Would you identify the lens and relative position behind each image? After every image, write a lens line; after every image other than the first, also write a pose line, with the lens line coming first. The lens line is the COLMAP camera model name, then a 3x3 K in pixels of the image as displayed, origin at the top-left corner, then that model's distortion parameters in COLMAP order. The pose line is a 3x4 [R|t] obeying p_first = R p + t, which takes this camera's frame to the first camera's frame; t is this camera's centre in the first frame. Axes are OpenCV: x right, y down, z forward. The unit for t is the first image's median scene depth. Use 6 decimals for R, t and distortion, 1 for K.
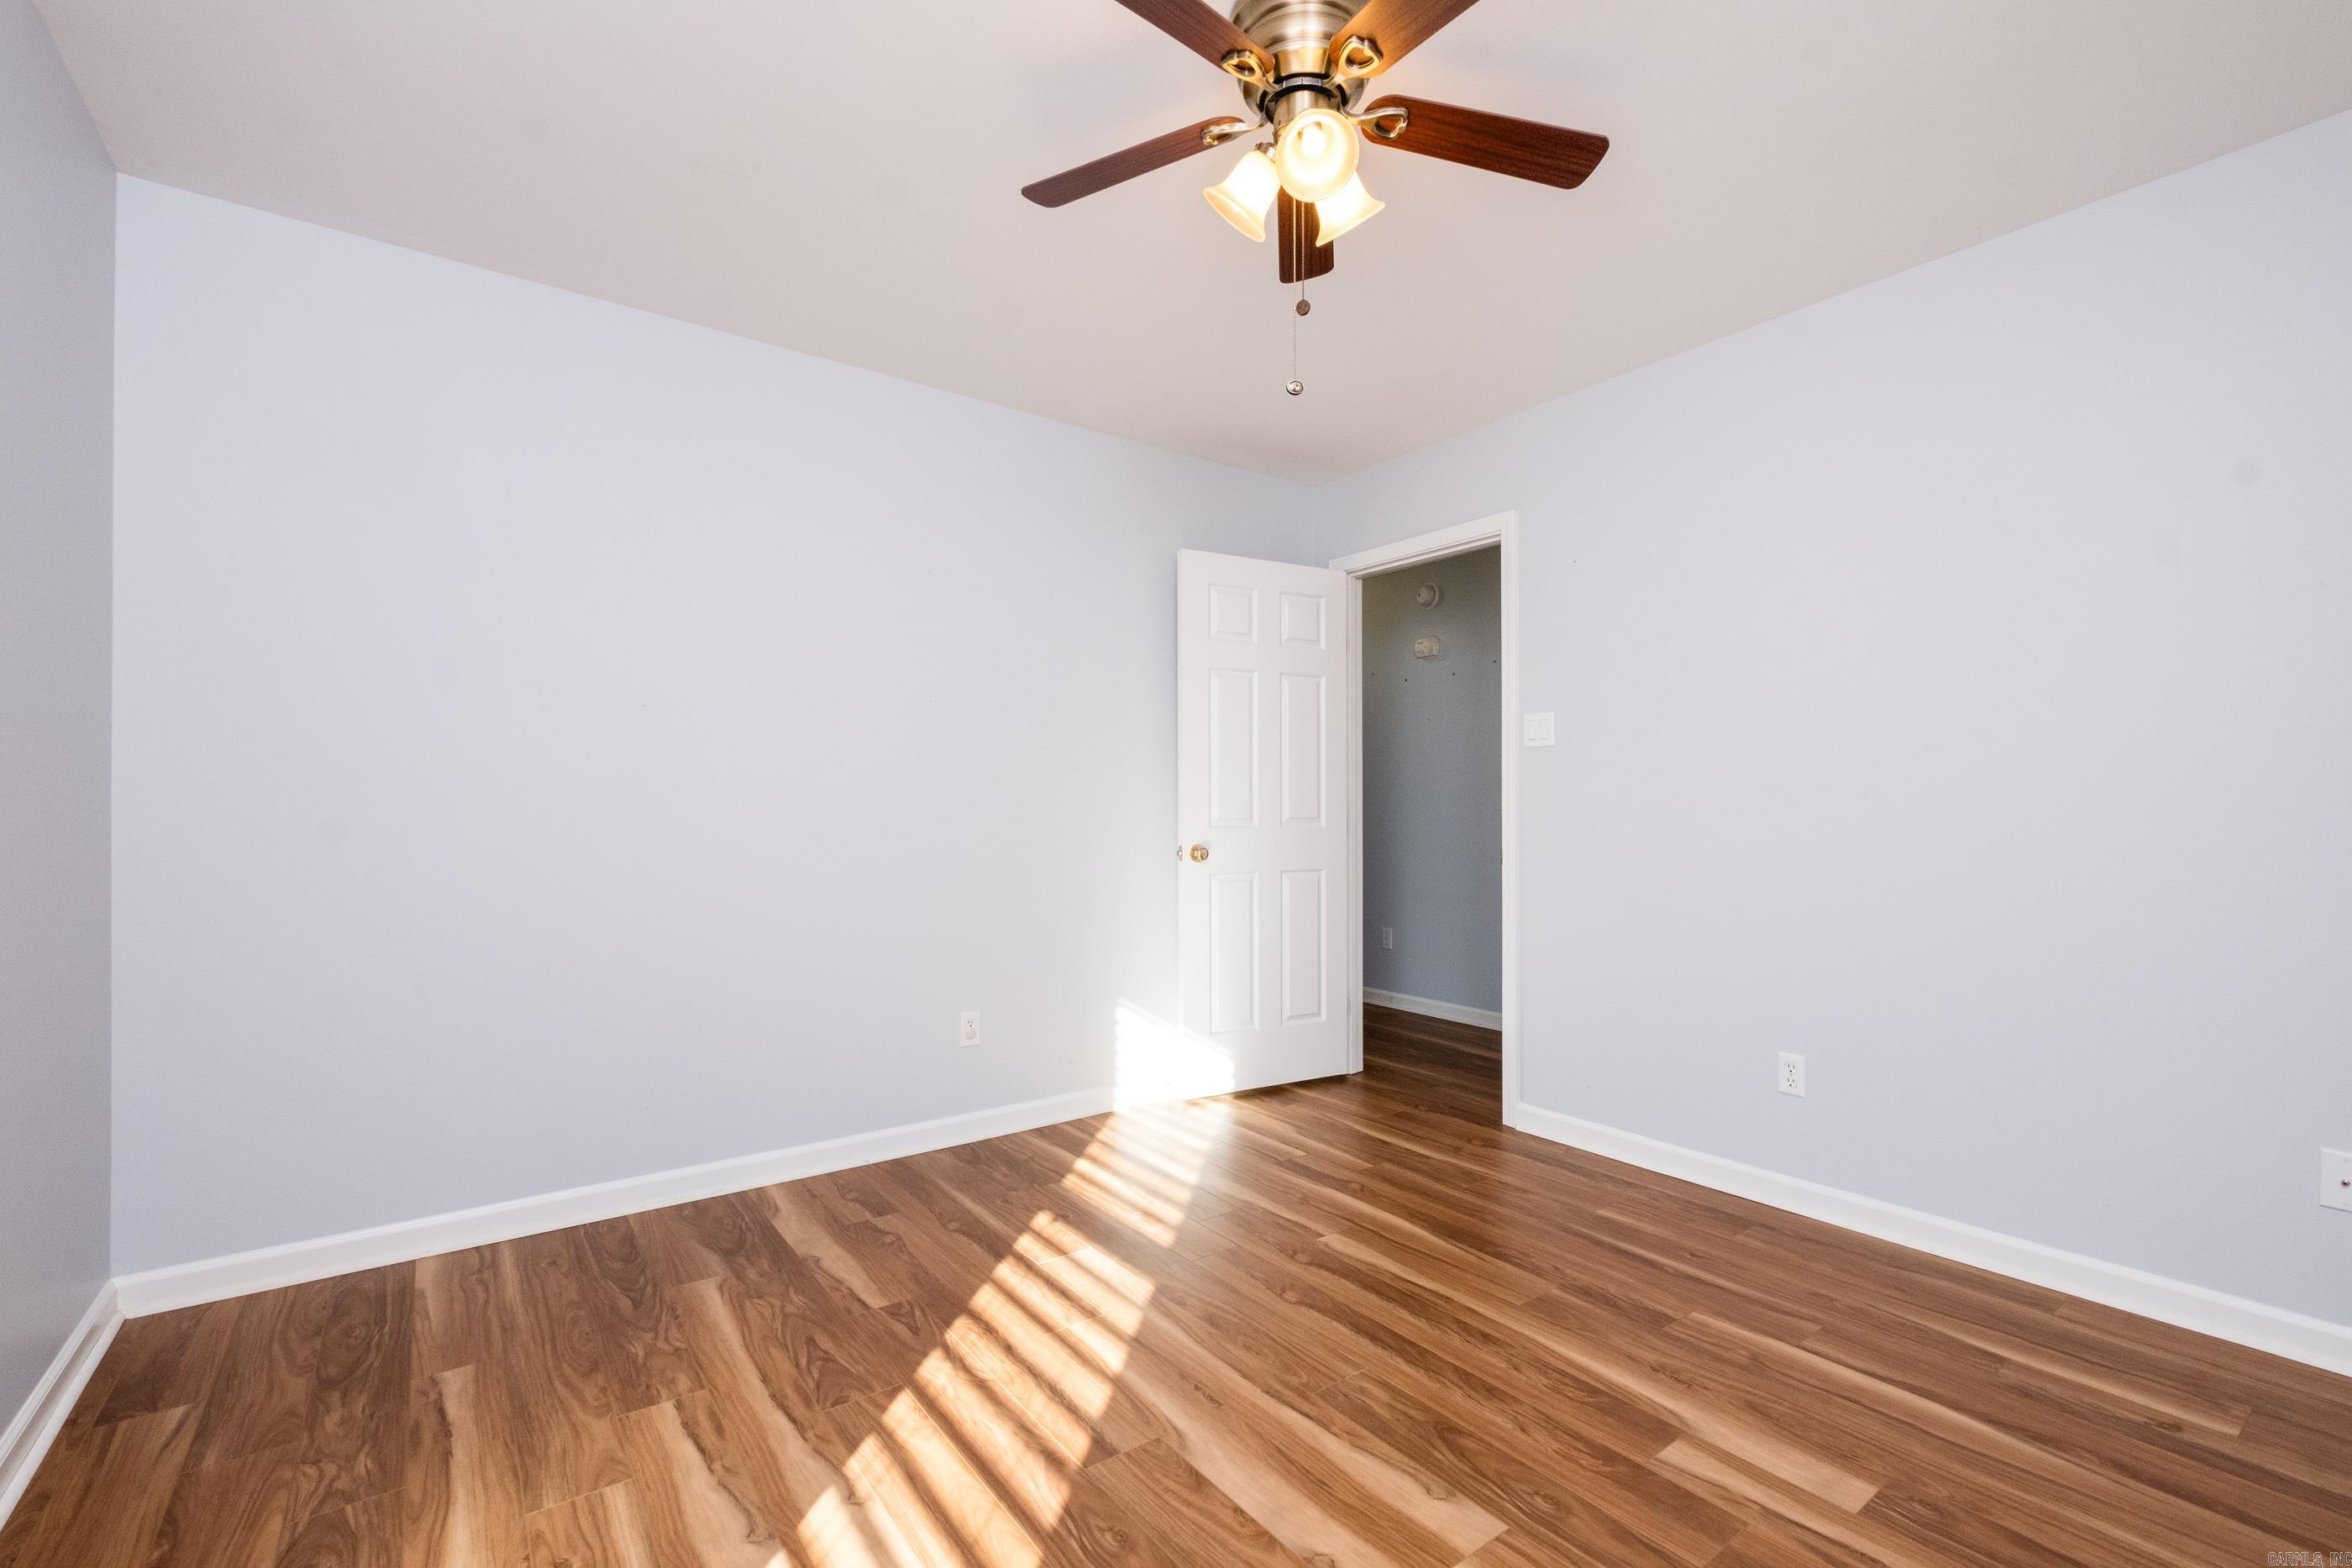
lens RADIAL K [[1036.1, 0, 1175.8], [0, 1036.1, 781.1], [0, 0, 1]] dist [0.001238, -0.002822]
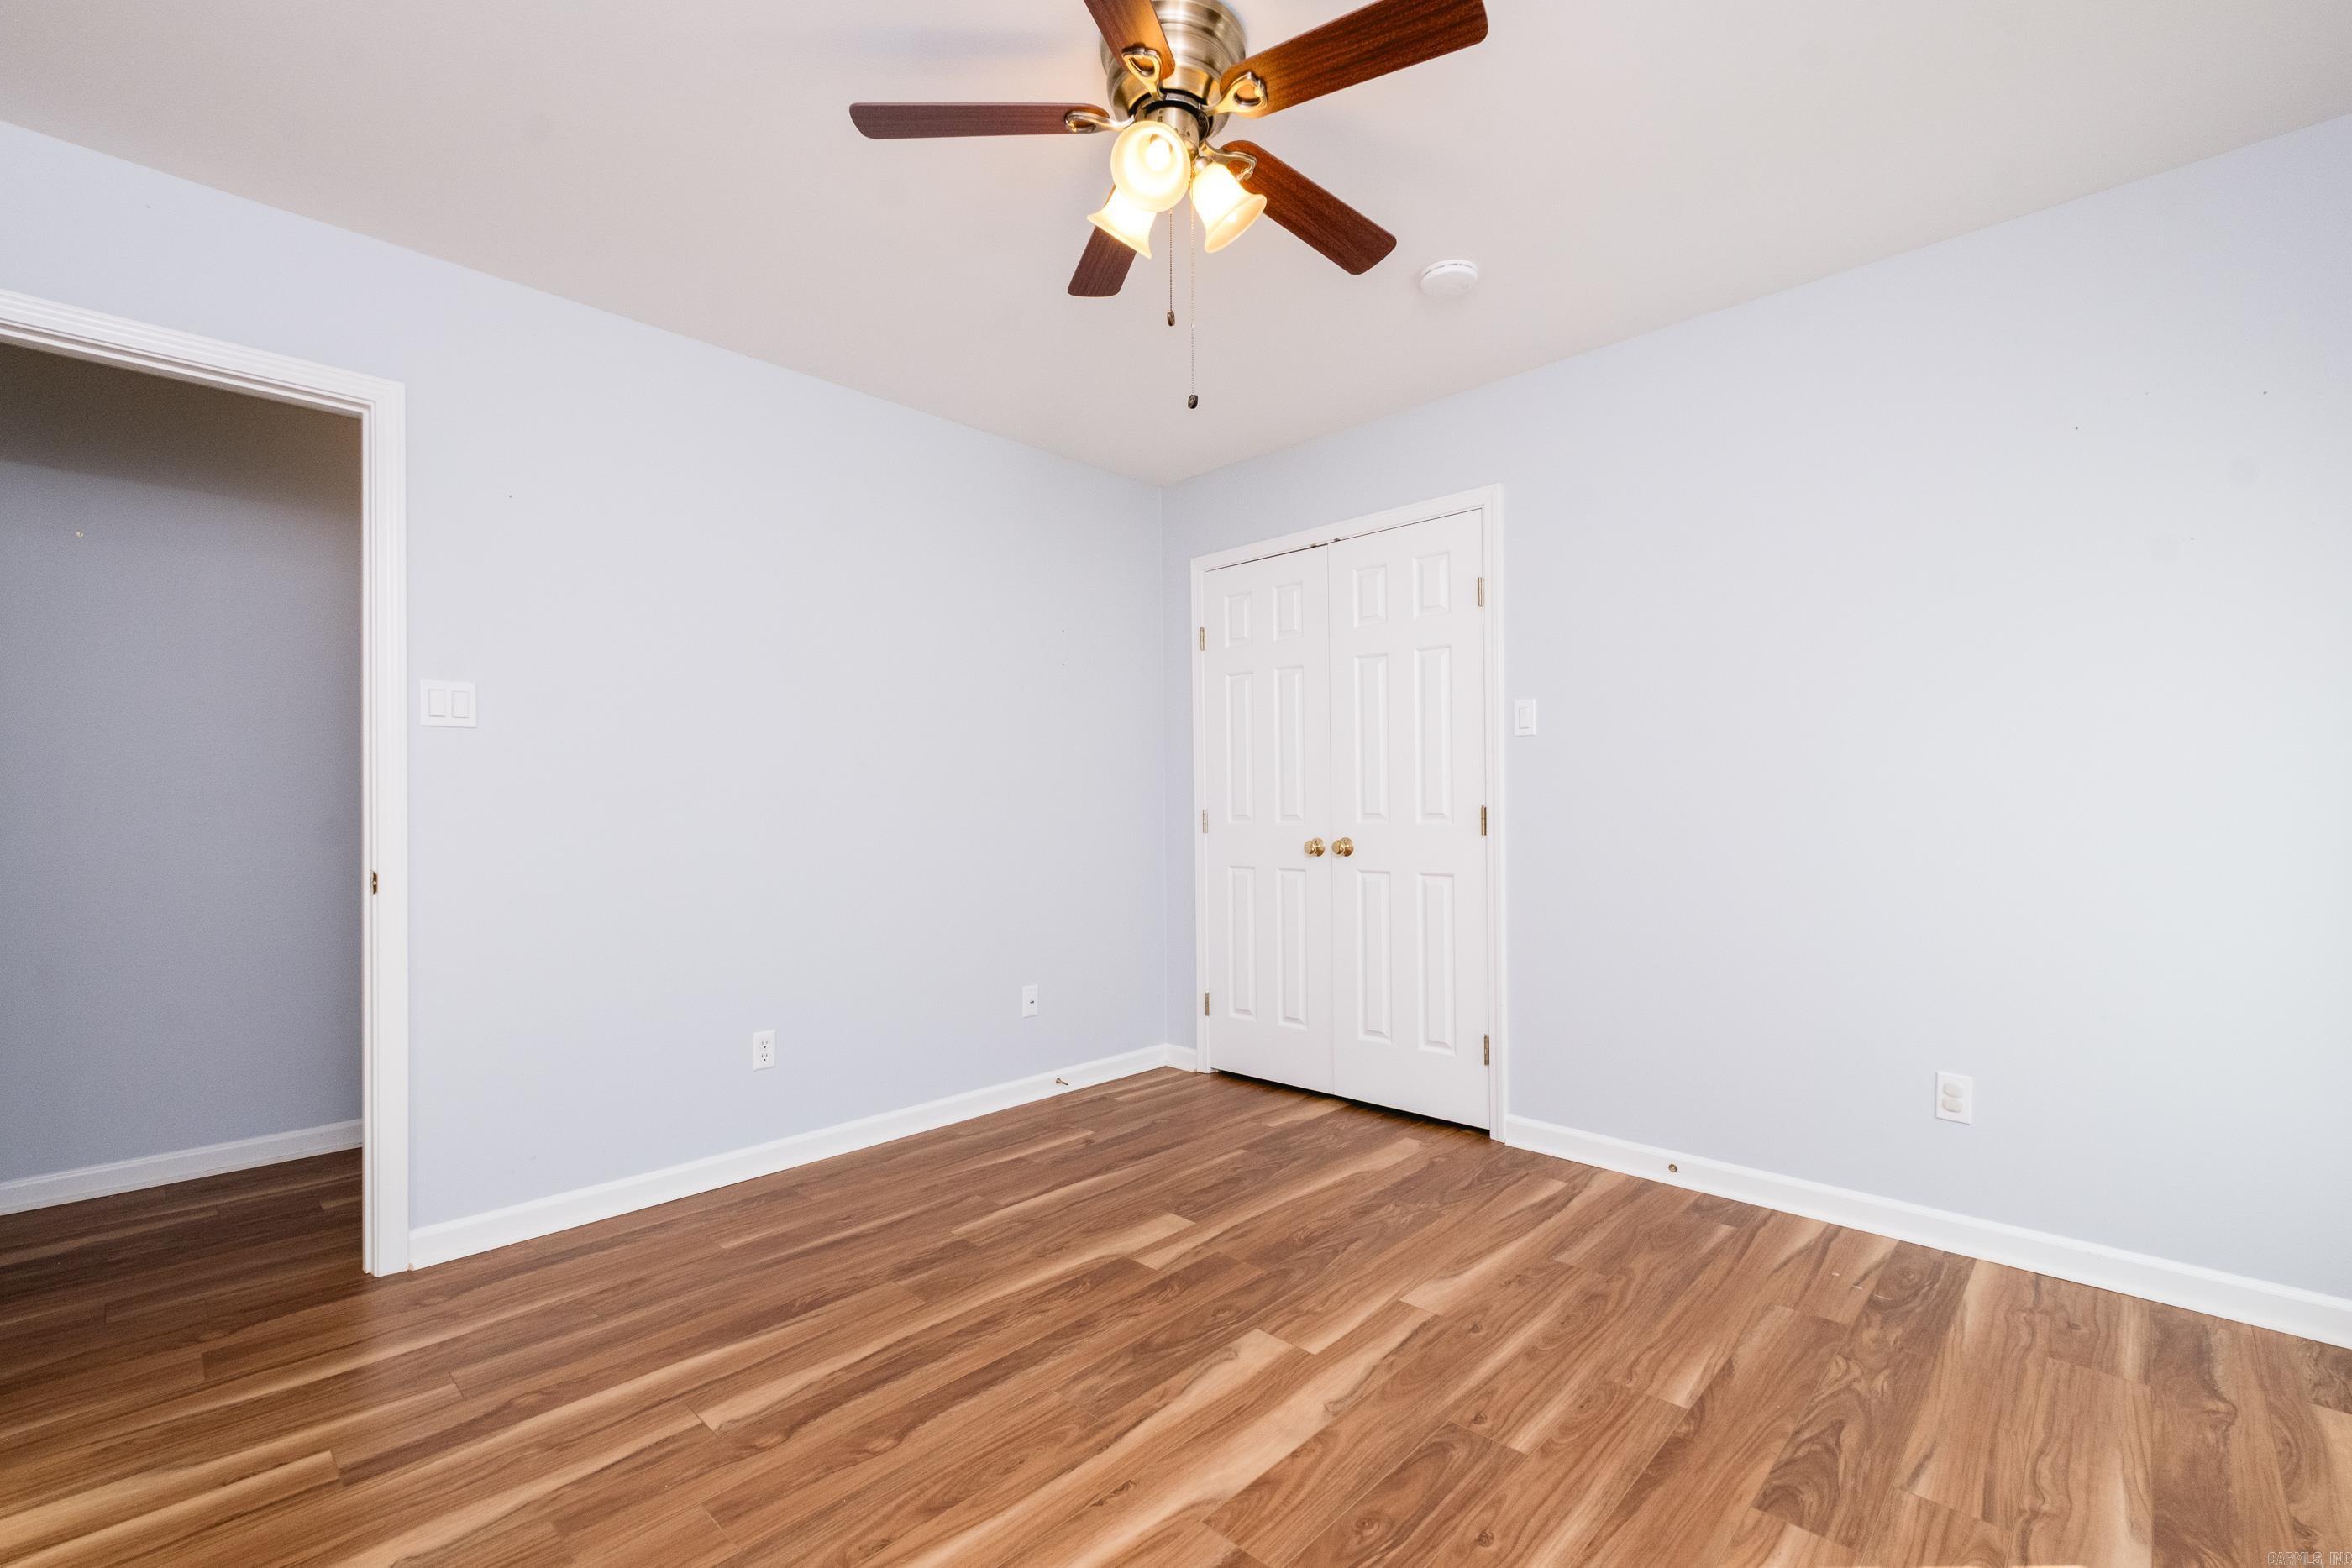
lens RADIAL K [[1036.1, 0, 1181.7], [0, 1036.1, 838.0], [0, 0, 1]] dist [0.001238, -0.002822]
pose [[-0.194435, -0.032126, 0.980389, -0.742511], [-0.016503, 0.999429, 0.029477, 0.023218], [-0.980777, -0.010448, -0.194855, 1.033685]]
